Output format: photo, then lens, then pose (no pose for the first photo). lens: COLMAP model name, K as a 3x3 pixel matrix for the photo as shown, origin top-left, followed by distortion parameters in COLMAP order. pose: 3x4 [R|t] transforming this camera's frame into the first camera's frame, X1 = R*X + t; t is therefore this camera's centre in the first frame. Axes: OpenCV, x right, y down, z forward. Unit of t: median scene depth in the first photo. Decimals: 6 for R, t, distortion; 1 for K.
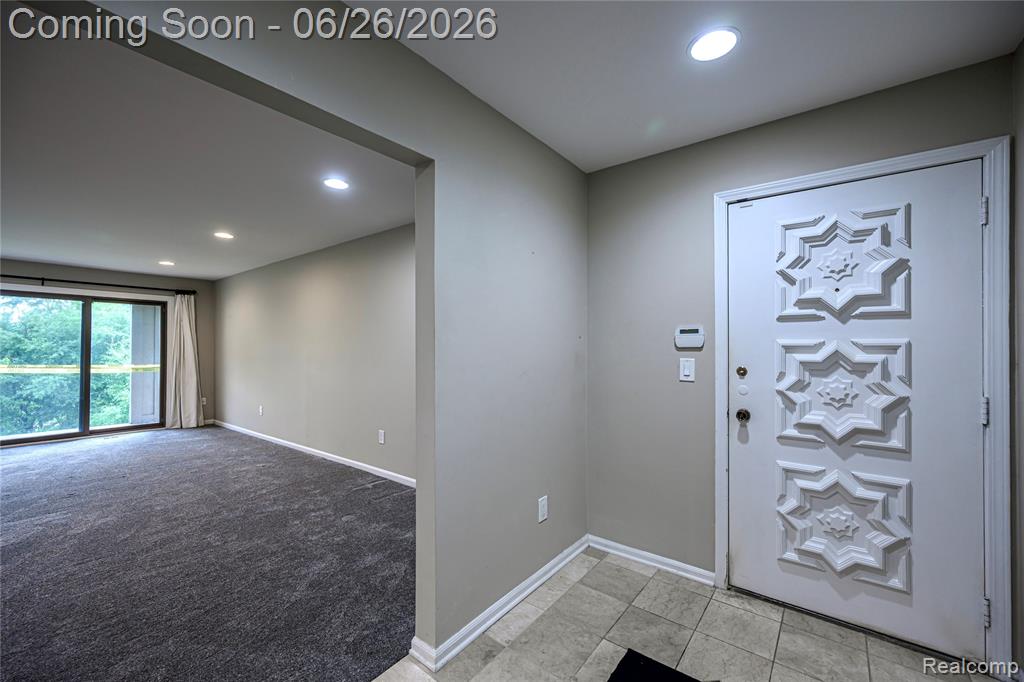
lens RADIAL K [[412.0, 0, 511.3], [0, 412.0, 342.9], [0, 0, 1]] dist [0.000787, 0.000030]
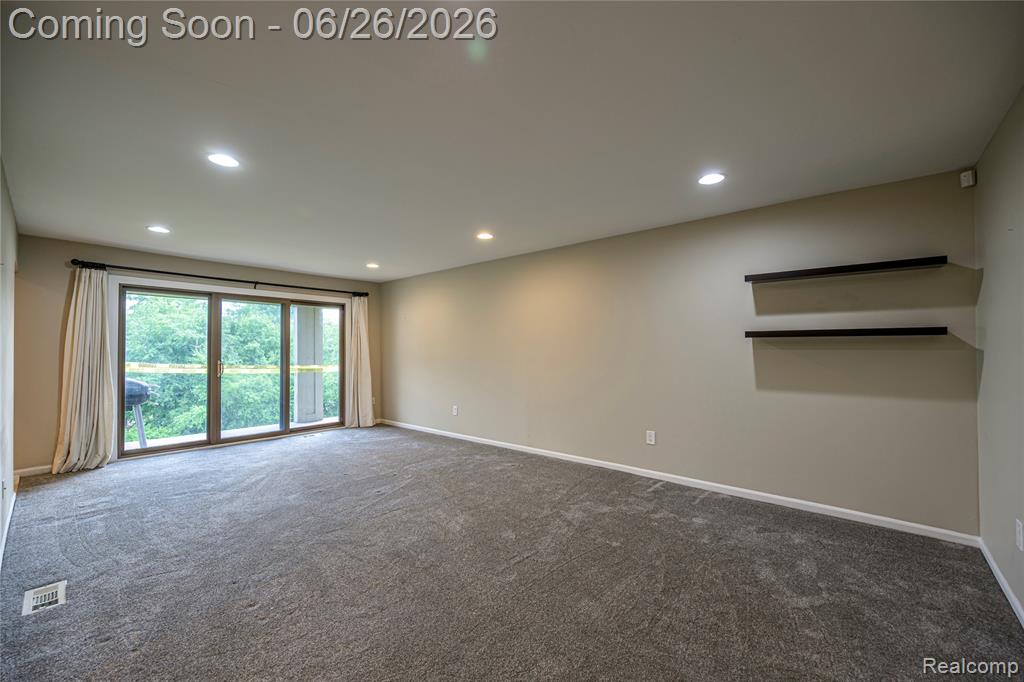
lens RADIAL K [[412.8, 0, 510.7], [0, 412.8, 344.0], [0, 0, 1]] dist [-0.000439, 0.000085]
pose [[0.998444, -0.005115, -0.055533, -0.378205], [0.005184, 0.999986, 0.001096, 0.001295], [0.055526, -0.001382, 0.998456, -0.000904]]
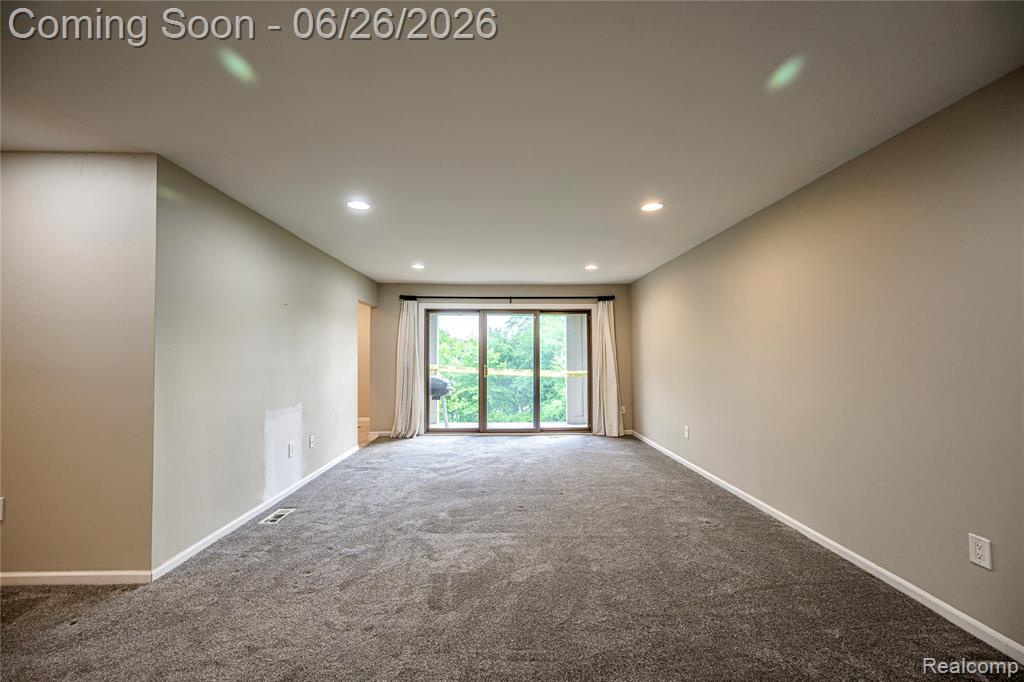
lens RADIAL K [[412.0, 0, 511.3], [0, 412.0, 342.9], [0, 0, 1]] dist [0.000787, 0.000030]
pose [[0.637008, -0.026520, -0.770401, -0.183433], [0.014972, 0.999645, -0.022032, 0.002752], [0.770712, 0.002500, 0.637179, 0.204129]]
